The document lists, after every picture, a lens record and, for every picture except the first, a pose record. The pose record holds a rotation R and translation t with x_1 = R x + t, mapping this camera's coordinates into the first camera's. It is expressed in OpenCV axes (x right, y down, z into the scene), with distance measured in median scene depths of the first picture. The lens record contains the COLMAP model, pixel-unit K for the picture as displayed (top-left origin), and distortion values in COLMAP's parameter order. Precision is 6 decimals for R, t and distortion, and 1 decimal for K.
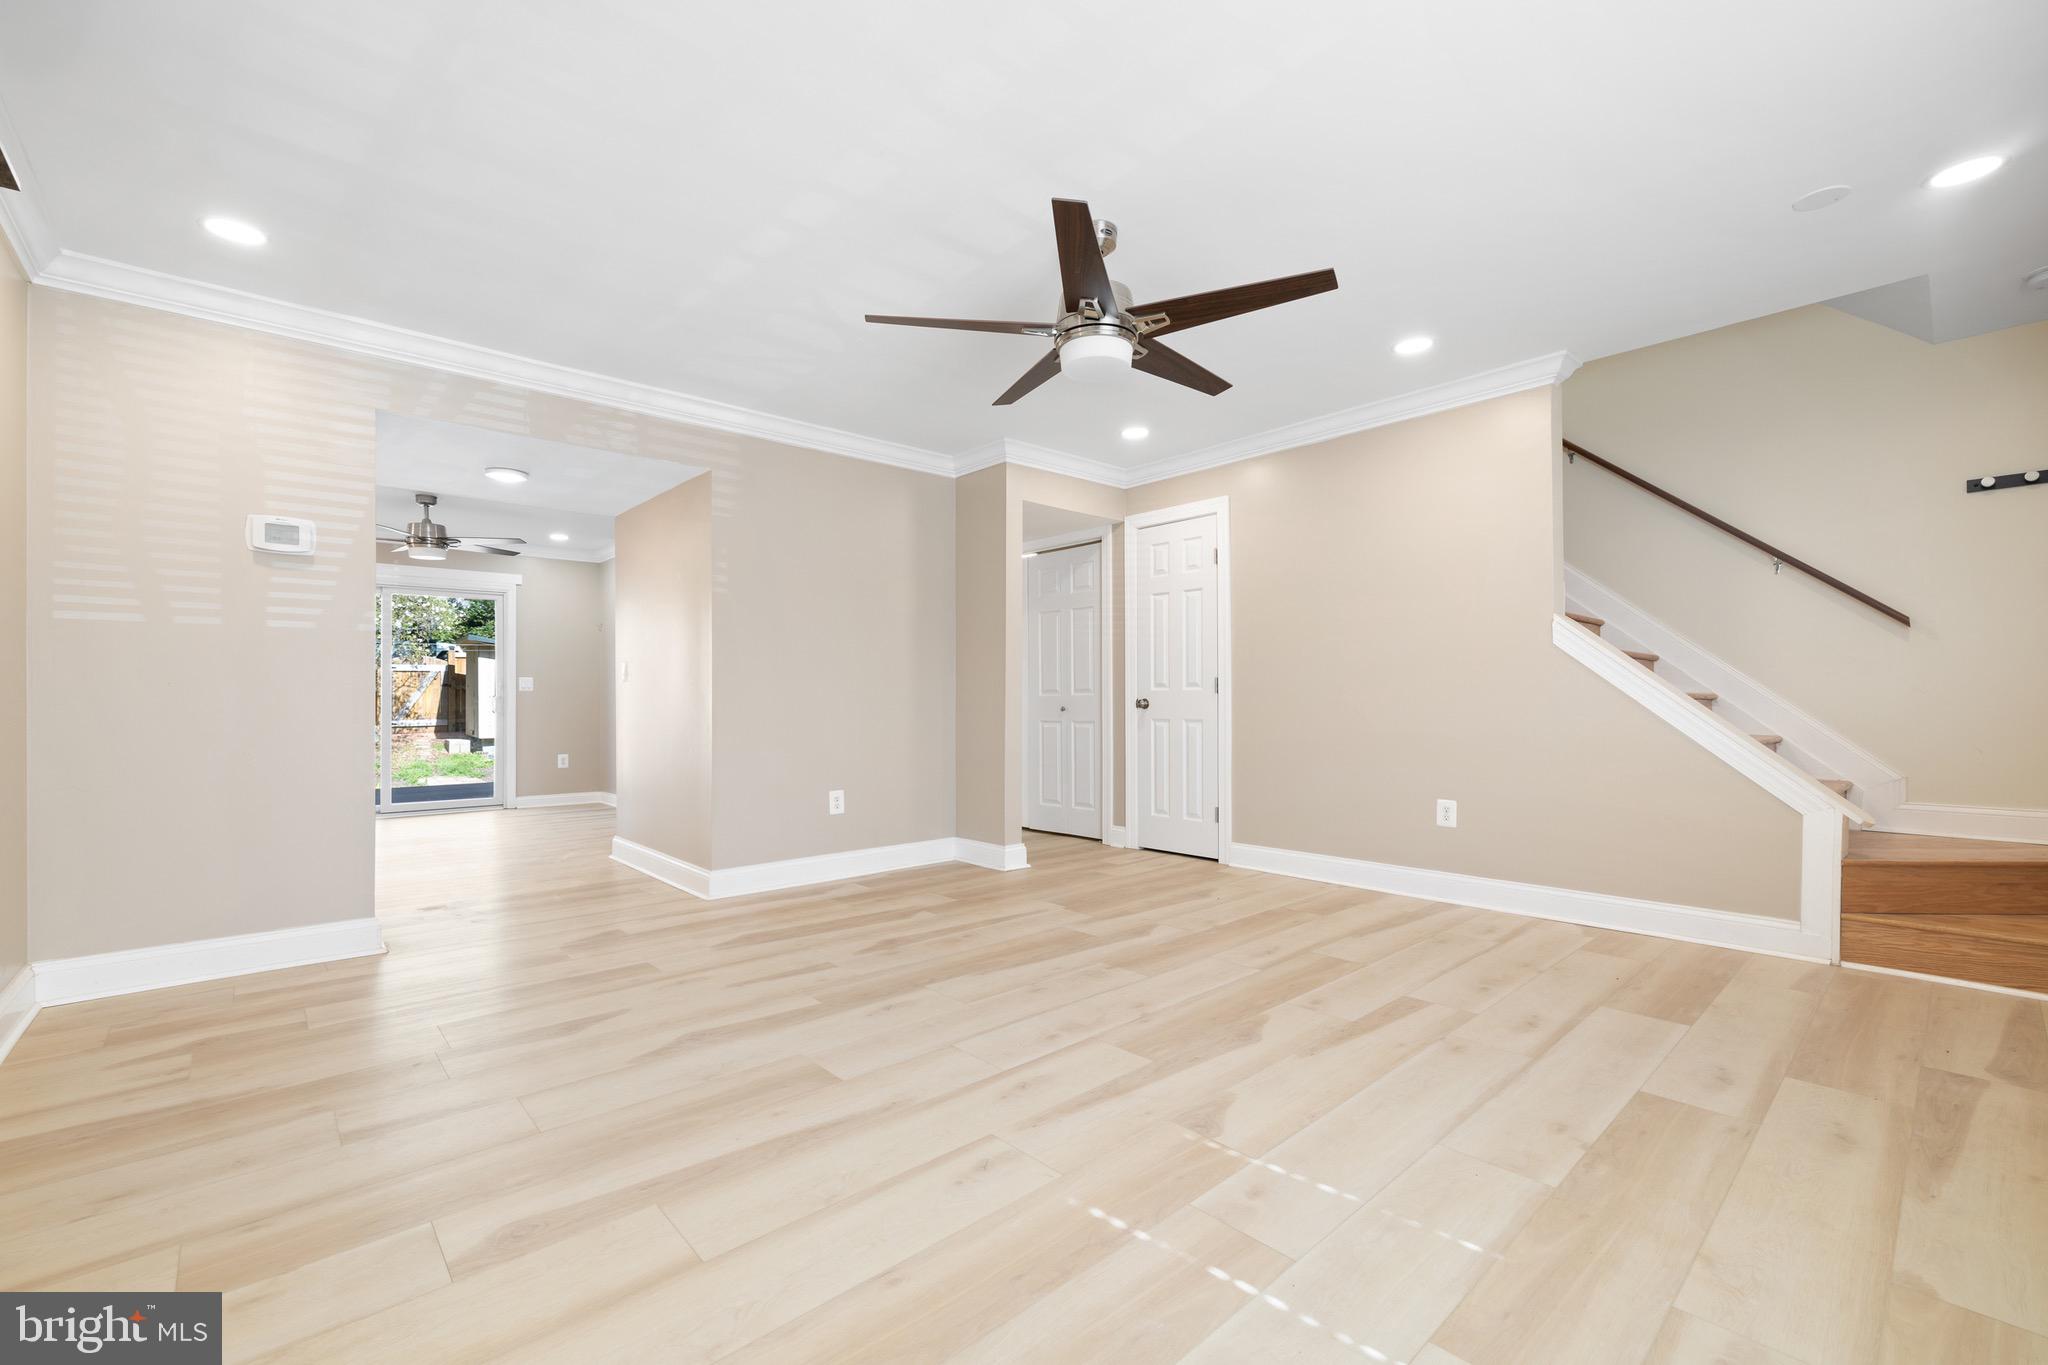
lens RADIAL K [[864.6, 0, 1011.2], [0, 864.6, 681.4], [0, 0, 1]] dist [0.002074, 0.000321]
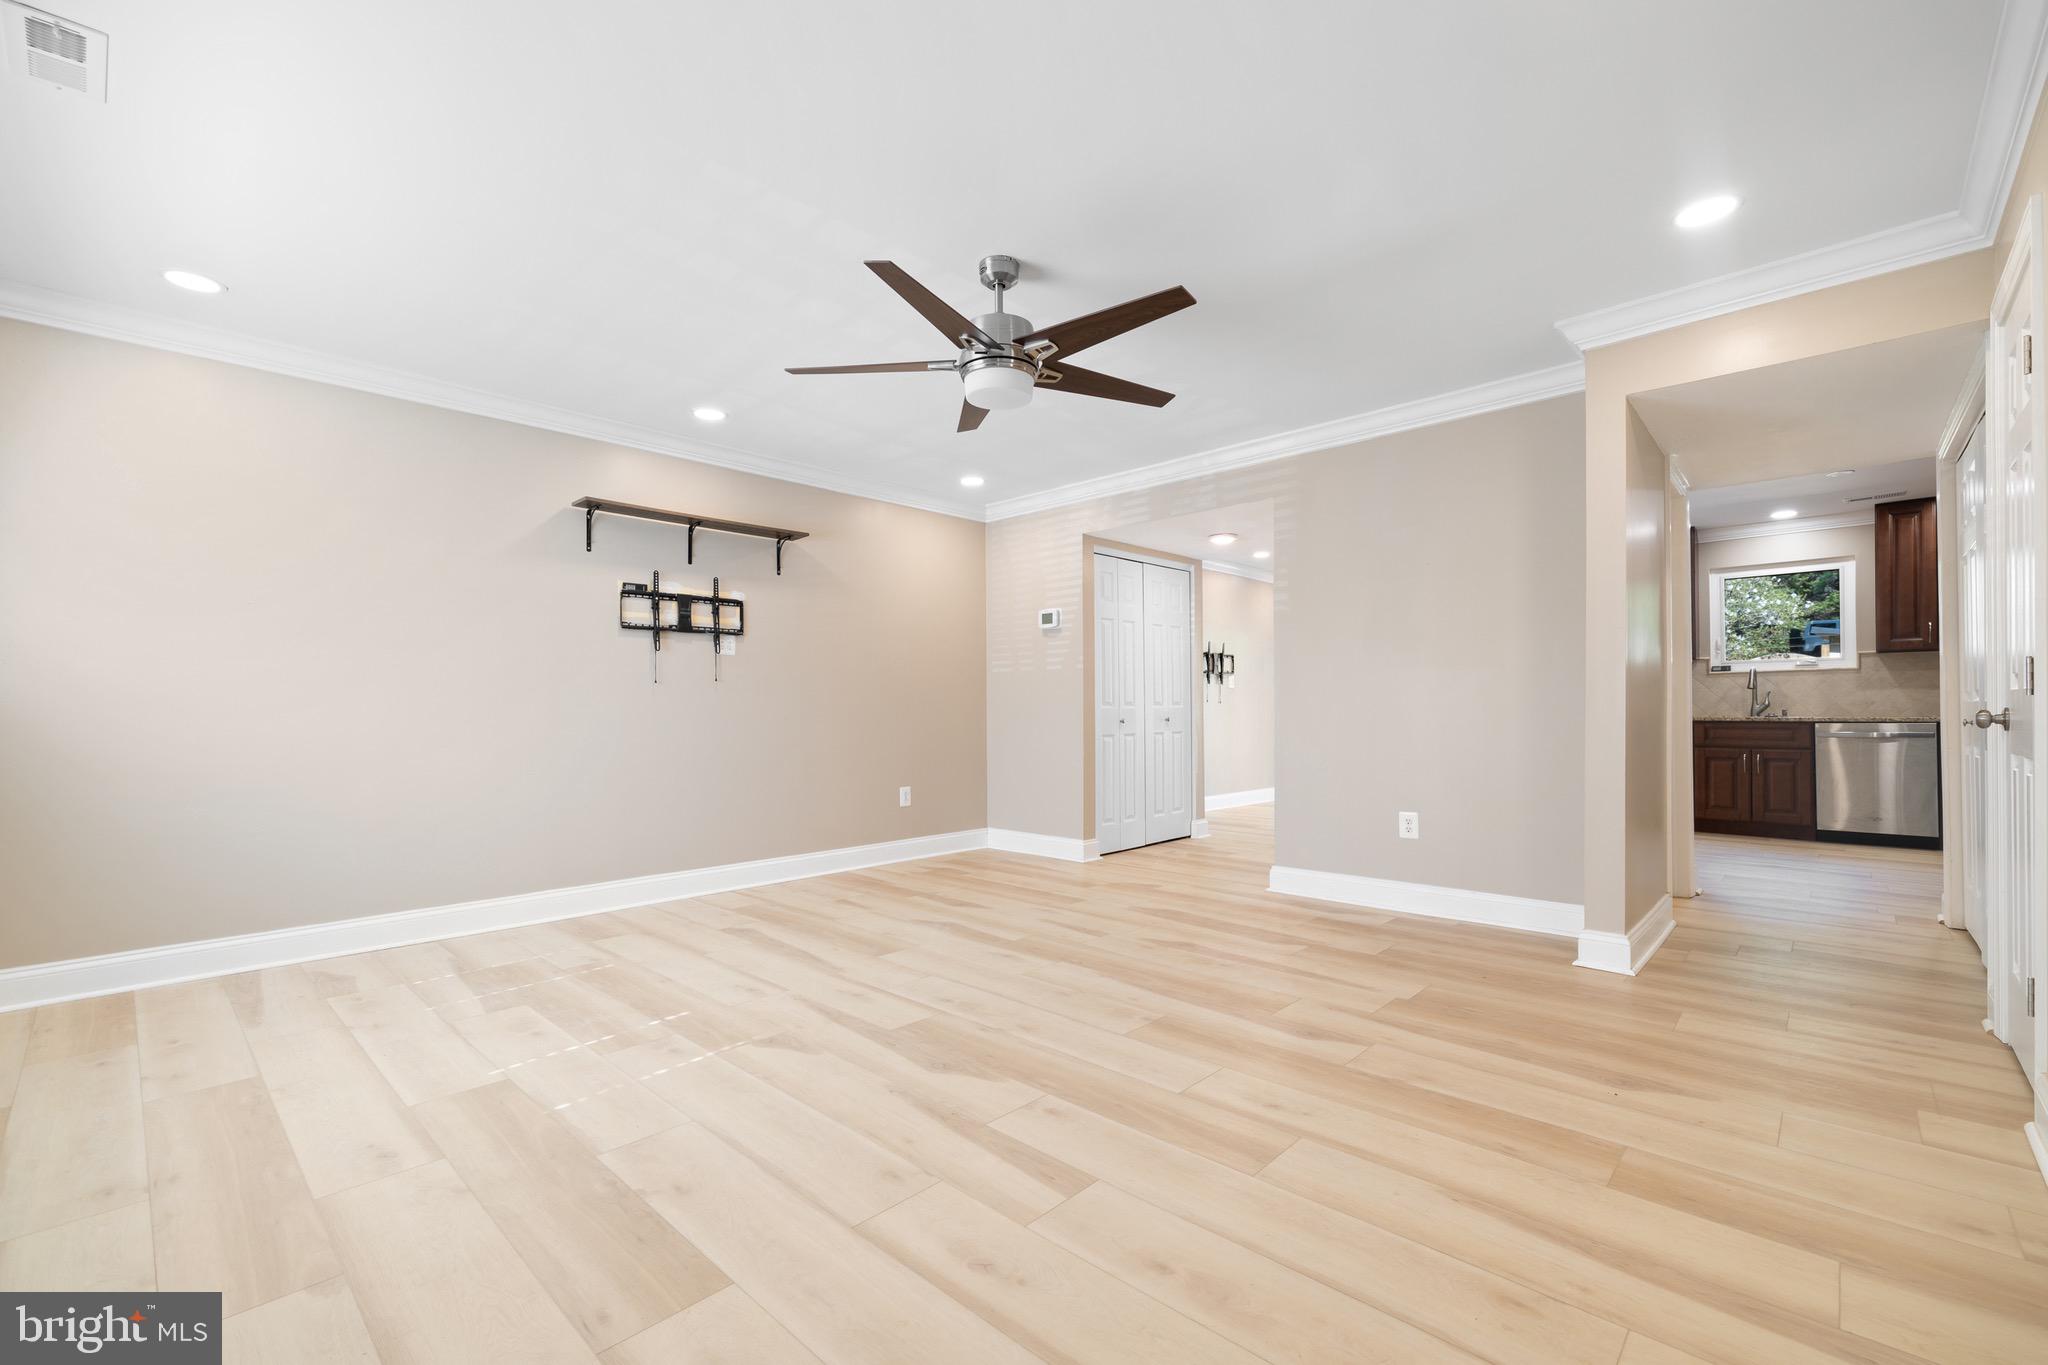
lens RADIAL K [[864.6, 0, 1014.2], [0, 864.6, 695.8], [0, 0, 1]] dist [0.002074, 0.000321]
pose [[0.074262, -0.011606, -0.997171, 1.115955], [0.026820, 0.999594, -0.009637, 0.008528], [0.996878, -0.026029, 0.074543, 0.915933]]
